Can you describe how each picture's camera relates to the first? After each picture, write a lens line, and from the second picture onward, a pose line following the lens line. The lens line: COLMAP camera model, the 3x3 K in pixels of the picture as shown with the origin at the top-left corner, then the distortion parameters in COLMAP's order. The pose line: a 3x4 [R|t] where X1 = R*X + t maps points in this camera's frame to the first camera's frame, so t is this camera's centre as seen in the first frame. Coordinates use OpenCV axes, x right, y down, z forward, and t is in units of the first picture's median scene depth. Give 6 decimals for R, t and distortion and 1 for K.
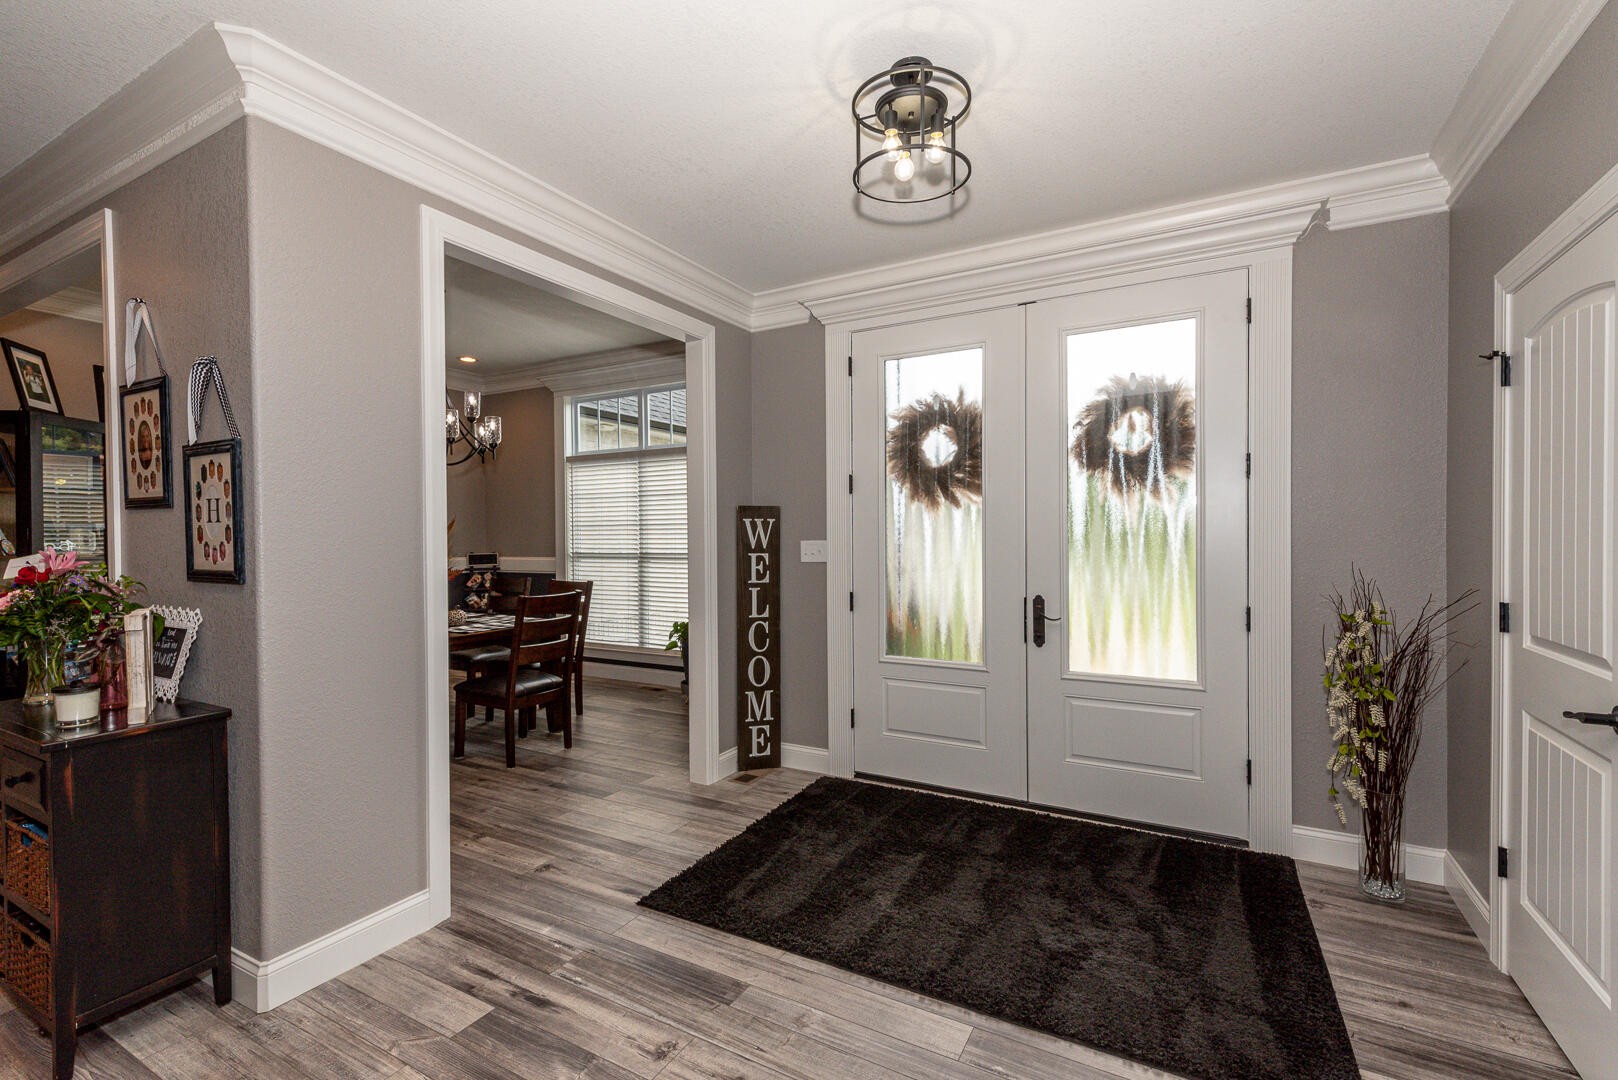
lens RADIAL K [[794.1, 0, 808.0], [0, 794.1, 558.5], [0, 0, 1]] dist [0.004504, 0.000044]
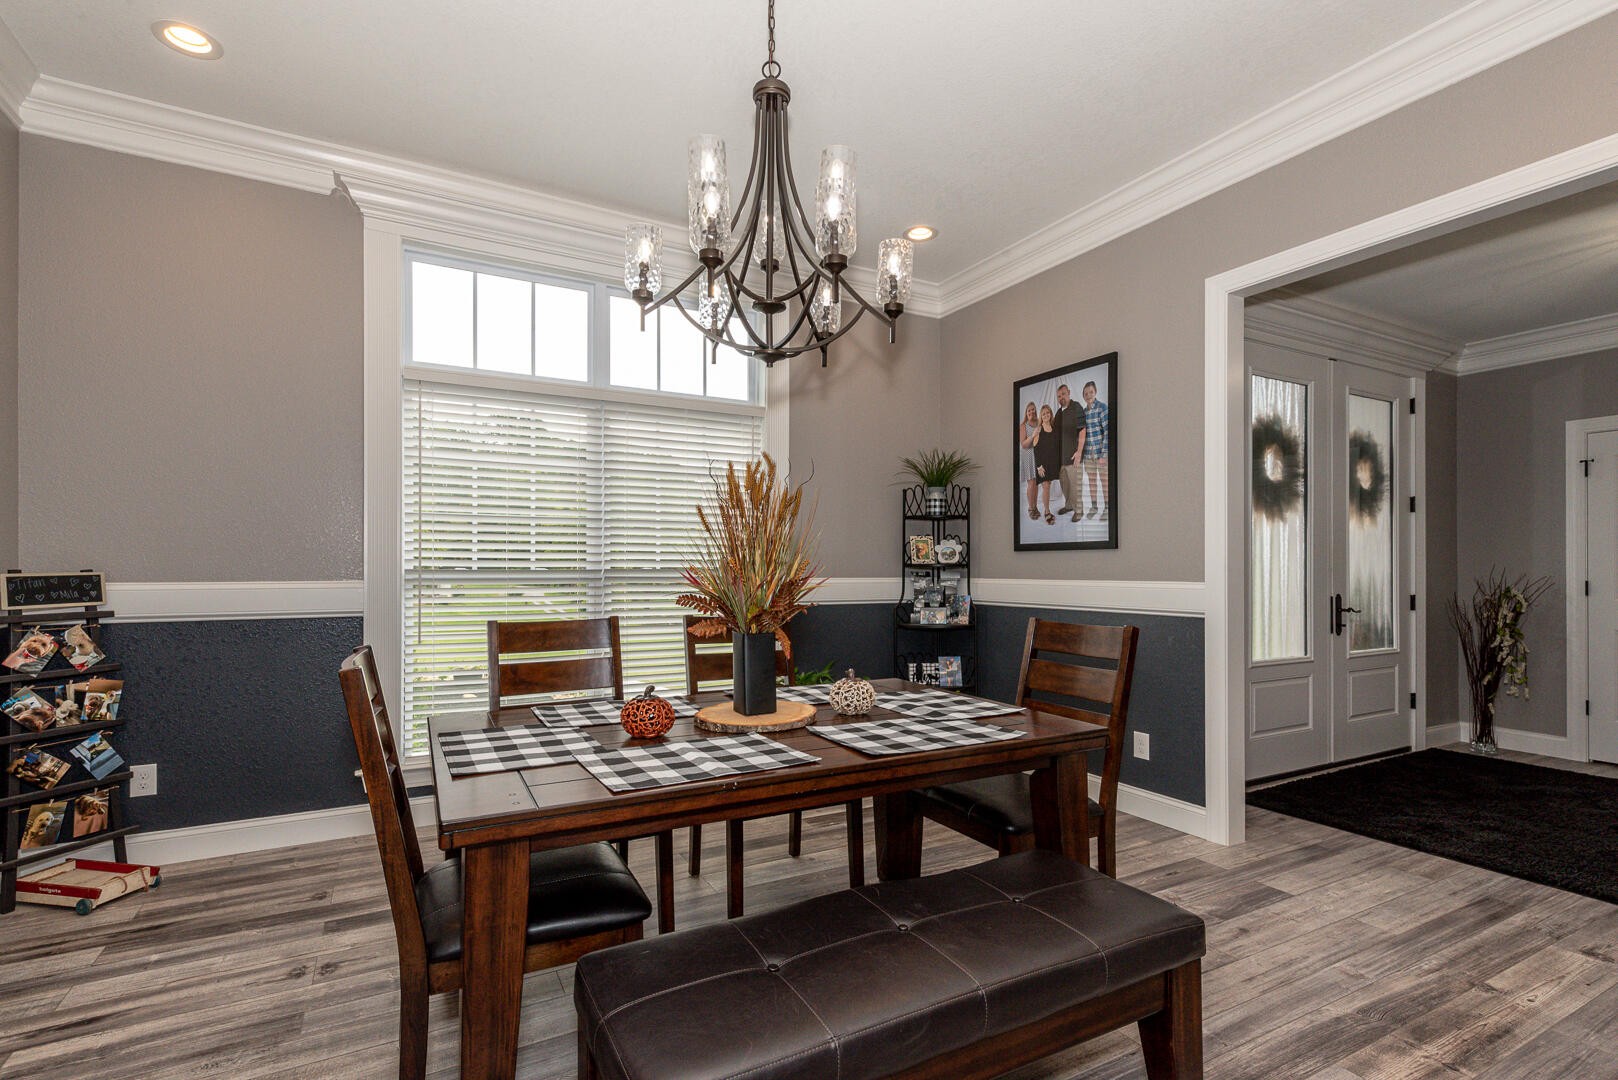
lens RADIAL K [[794.1, 0, 808.0], [0, 794.1, 558.5], [0, 0, 1]] dist [0.004504, 0.000044]
pose [[0.476466, 0.019759, 0.878971, -0.787201], [0.023623, 0.999099, -0.035265, 0.010470], [-0.878876, 0.037566, 0.475570, 0.737550]]
